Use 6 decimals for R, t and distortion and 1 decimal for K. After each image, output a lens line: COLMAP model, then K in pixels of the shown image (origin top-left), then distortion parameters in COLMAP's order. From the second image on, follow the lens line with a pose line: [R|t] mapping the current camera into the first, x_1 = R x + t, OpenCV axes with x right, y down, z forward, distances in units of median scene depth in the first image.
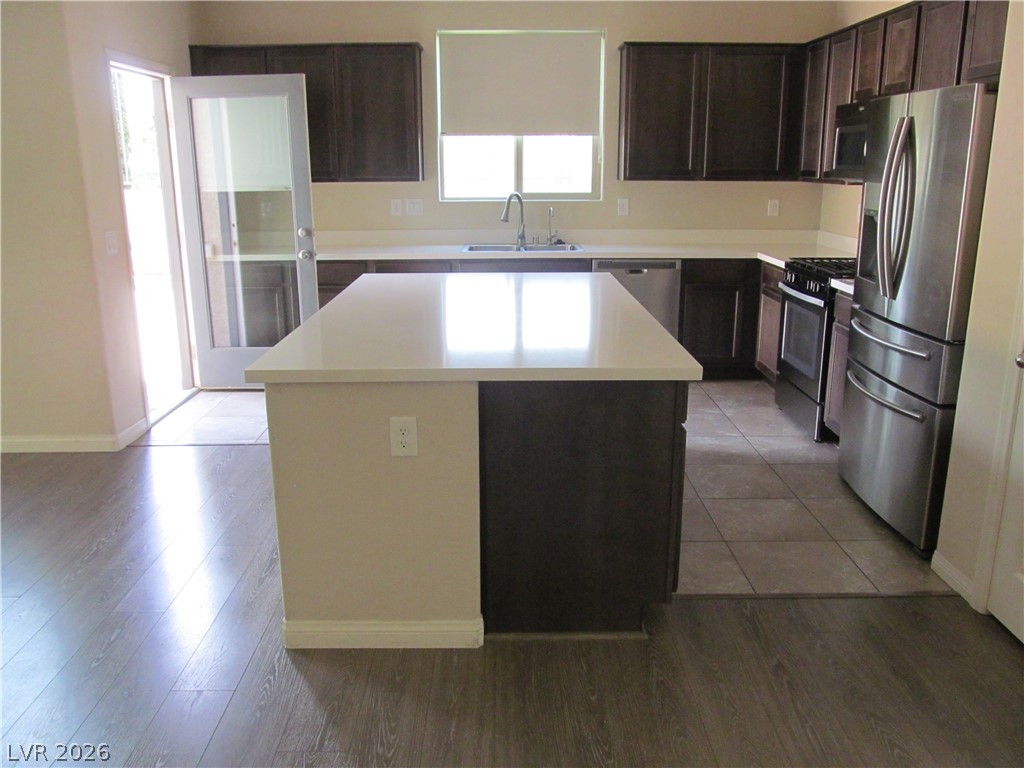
lens RADIAL K [[855.2, 0, 514.8], [0, 855.2, 387.3], [0, 0, 1]] dist [-0.010810, 0.002688]
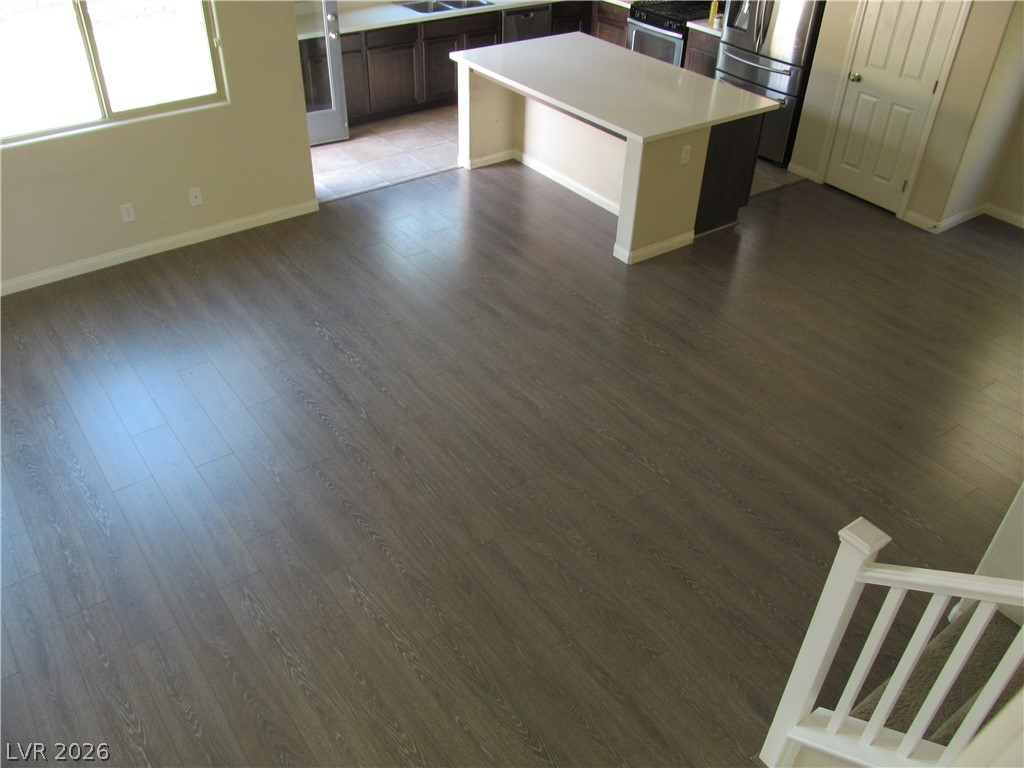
lens RADIAL K [[855.2, 0, 509.9], [0, 855.2, 380.5], [0, 0, 1]] dist [-0.010810, 0.002688]
pose [[0.820145, -0.319199, 0.474842, -1.002271], [0.121297, 0.908052, 0.400910, -0.205036], [-0.559151, -0.271207, 0.783452, -0.376429]]
